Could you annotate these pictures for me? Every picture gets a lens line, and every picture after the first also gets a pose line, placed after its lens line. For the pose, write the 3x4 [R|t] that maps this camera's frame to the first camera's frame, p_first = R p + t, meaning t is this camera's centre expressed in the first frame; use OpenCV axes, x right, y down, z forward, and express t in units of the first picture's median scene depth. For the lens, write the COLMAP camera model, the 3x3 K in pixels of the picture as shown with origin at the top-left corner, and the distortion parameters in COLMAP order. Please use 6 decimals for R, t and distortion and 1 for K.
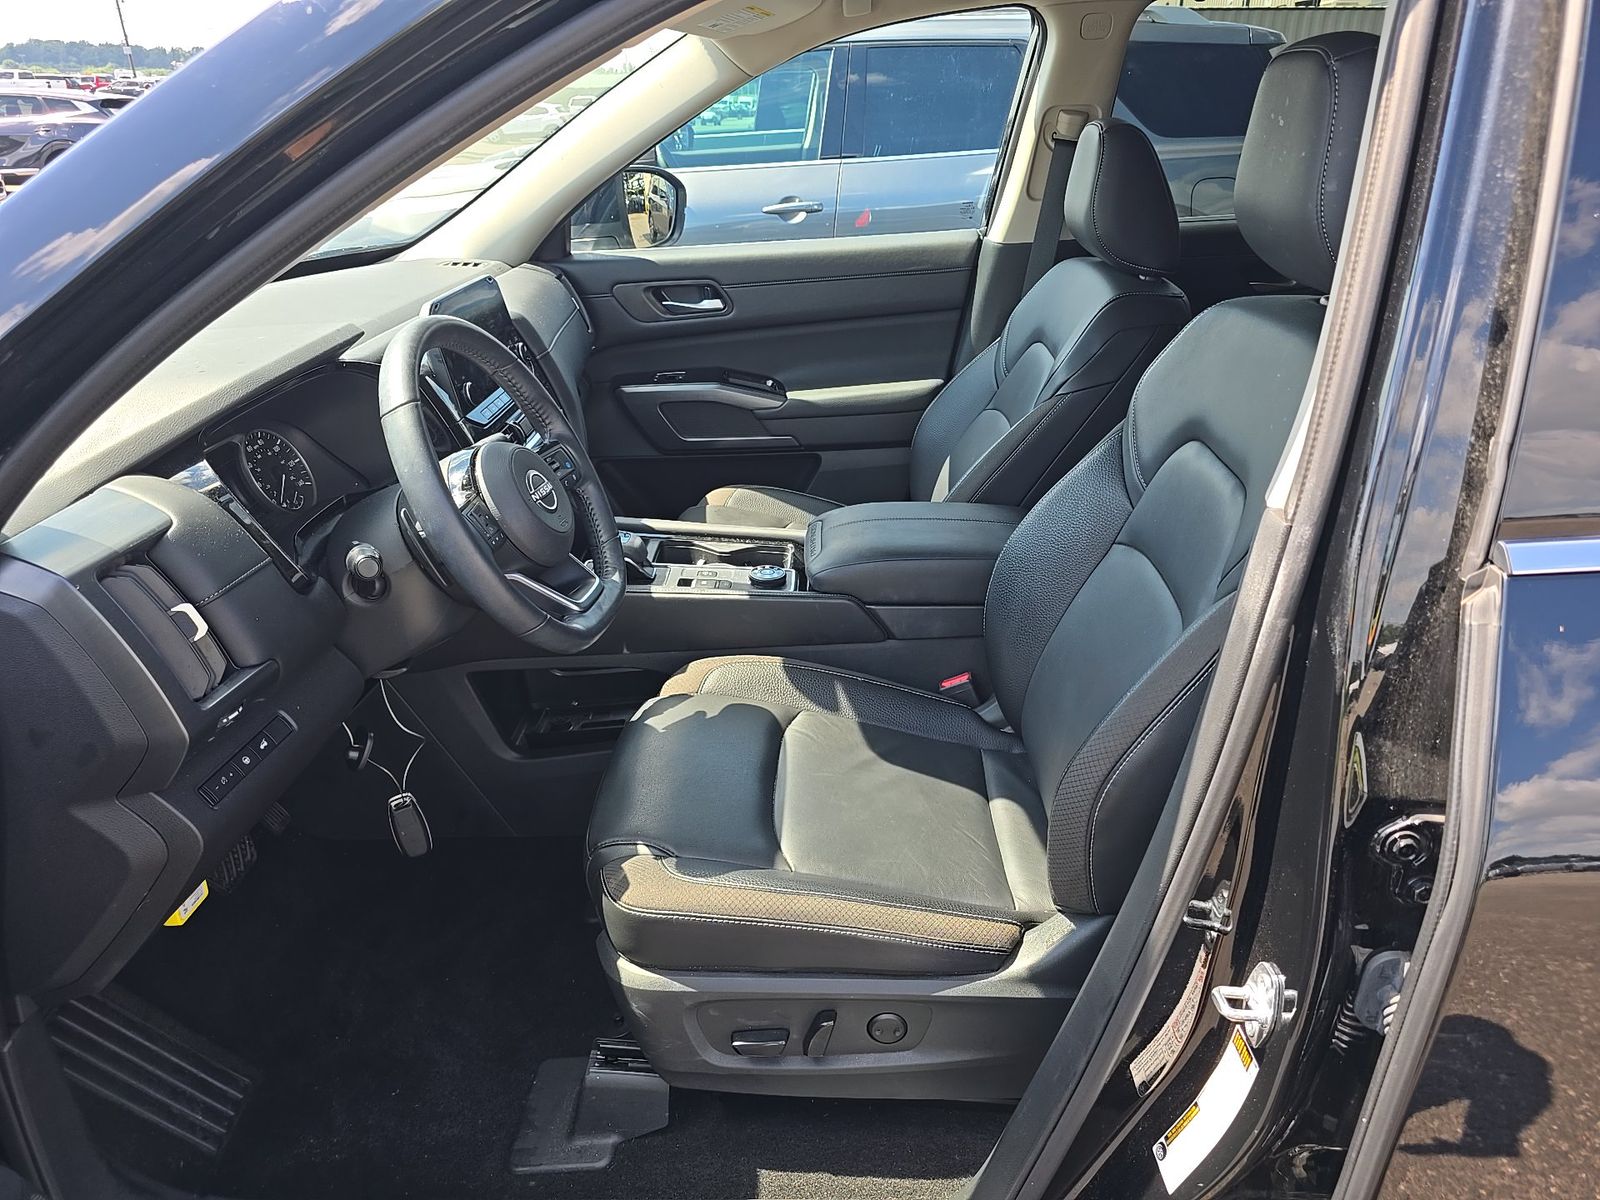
lens RADIAL K [[1098.6, 0, 800.0], [0, 1098.6, 600.0], [0, 0, 1]] dist [0.003561, -0.025541]
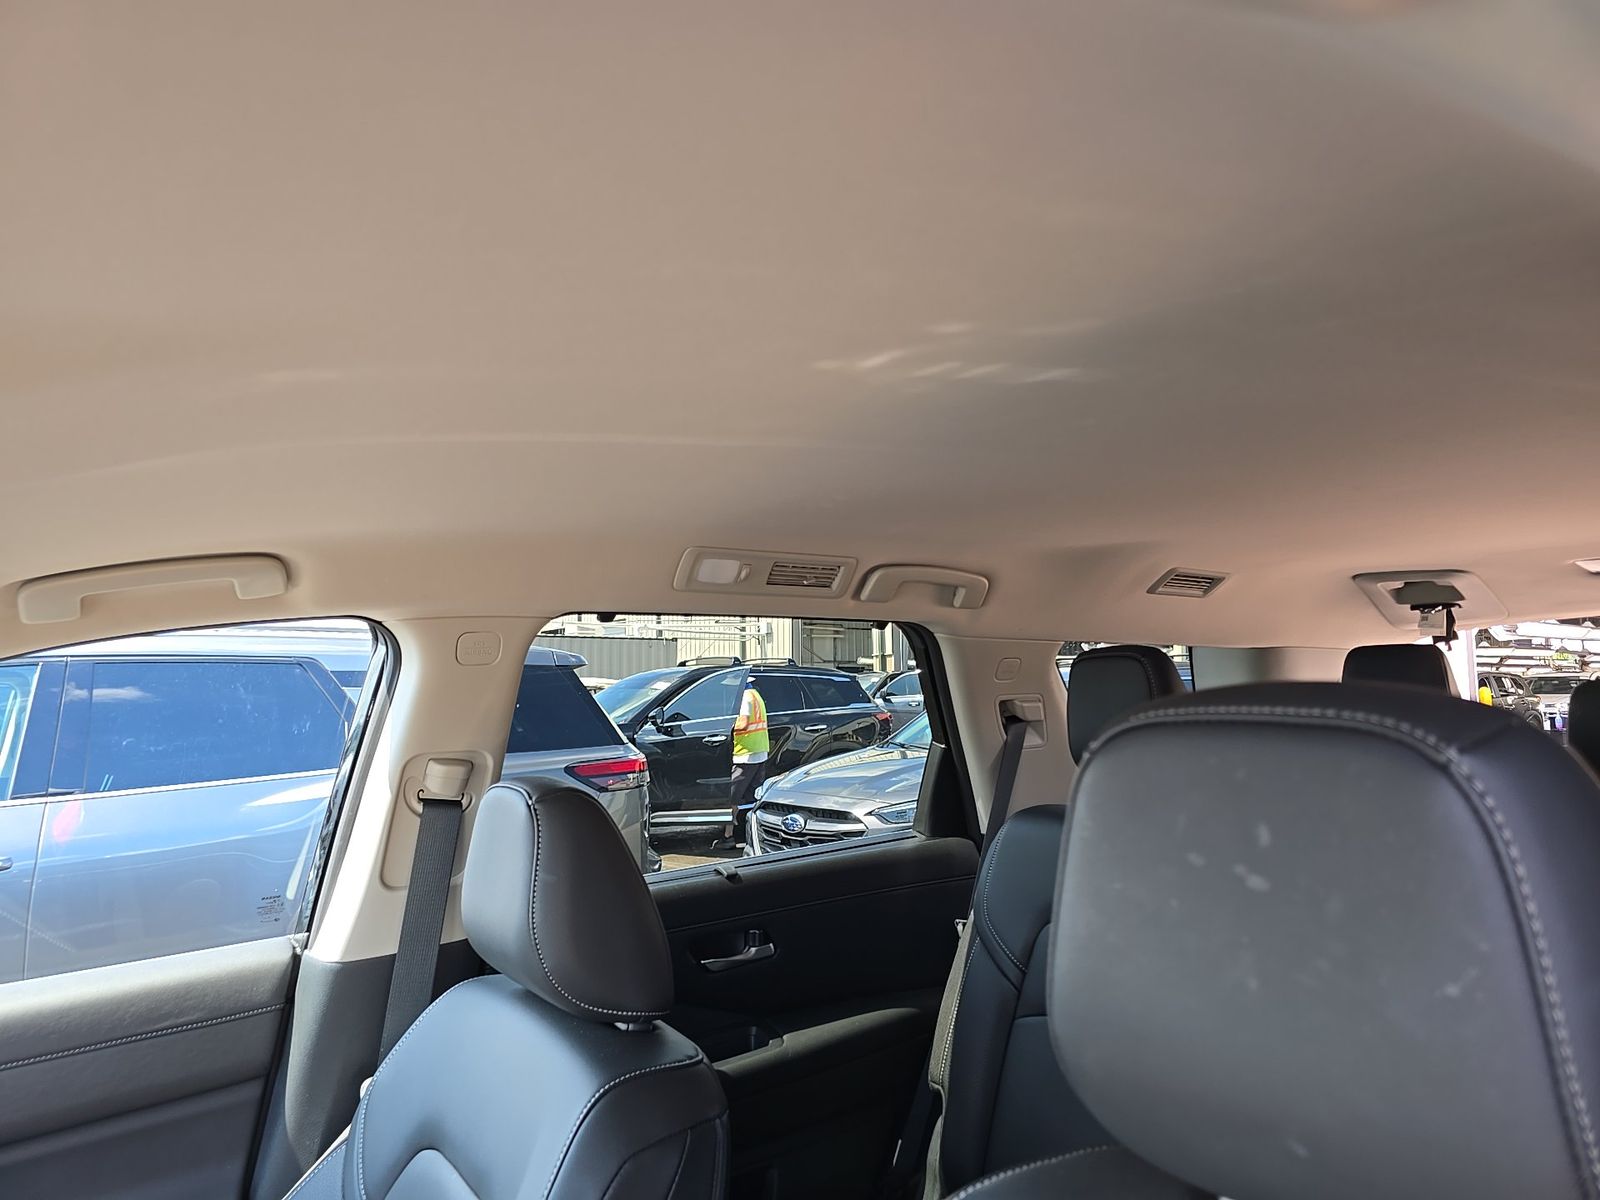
lens RADIAL K [[955.2, 0, 800.0], [0, 955.2, 600.0], [0, 0, 1]] dist [0.002600, -0.014737]
pose [[0.777211, 0.057559, 0.626602, 0.040567], [0.268490, 0.870272, -0.412966, -0.217010], [-0.569084, 0.489198, 0.660930, 0.415840]]
